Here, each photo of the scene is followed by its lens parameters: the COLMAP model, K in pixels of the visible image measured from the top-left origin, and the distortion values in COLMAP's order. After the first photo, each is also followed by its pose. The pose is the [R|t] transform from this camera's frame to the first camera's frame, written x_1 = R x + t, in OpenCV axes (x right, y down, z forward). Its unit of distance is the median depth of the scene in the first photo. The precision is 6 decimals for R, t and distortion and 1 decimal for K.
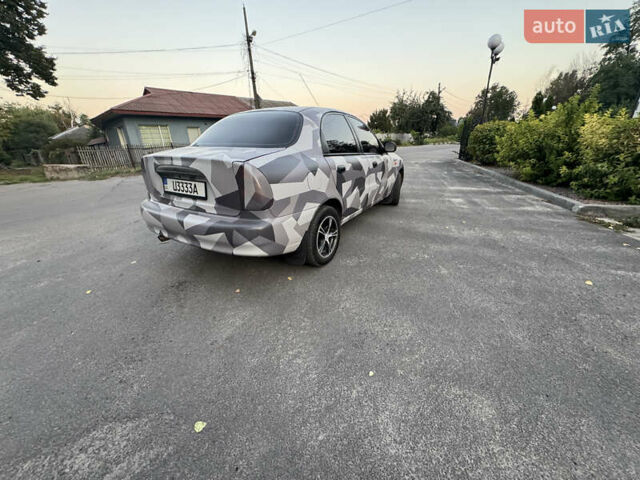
lens RADIAL K [[255.7, 0, 320.0], [0, 255.7, 240.0], [0, 0, 1]] dist [-0.001896, -0.000065]
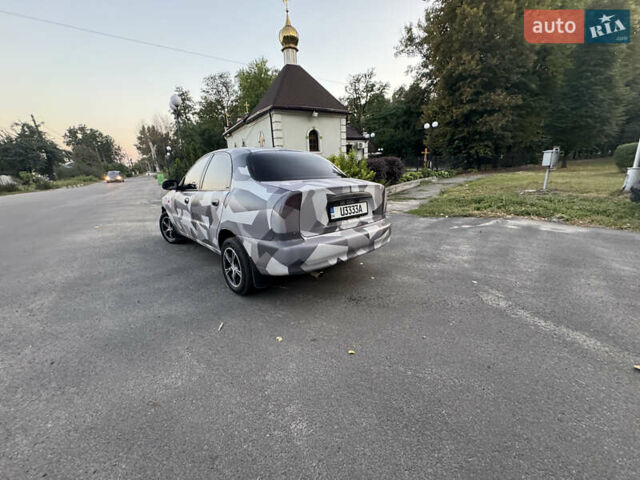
lens RADIAL K [[255.7, 0, 320.0], [0, 255.7, 240.0], [0, 0, 1]] dist [-0.001896, -0.000065]
pose [[0.286172, -0.242979, 0.926859, -1.658357], [0.374993, 0.918558, 0.125022, -0.270950], [-0.881751, 0.311788, 0.353981, 0.715589]]
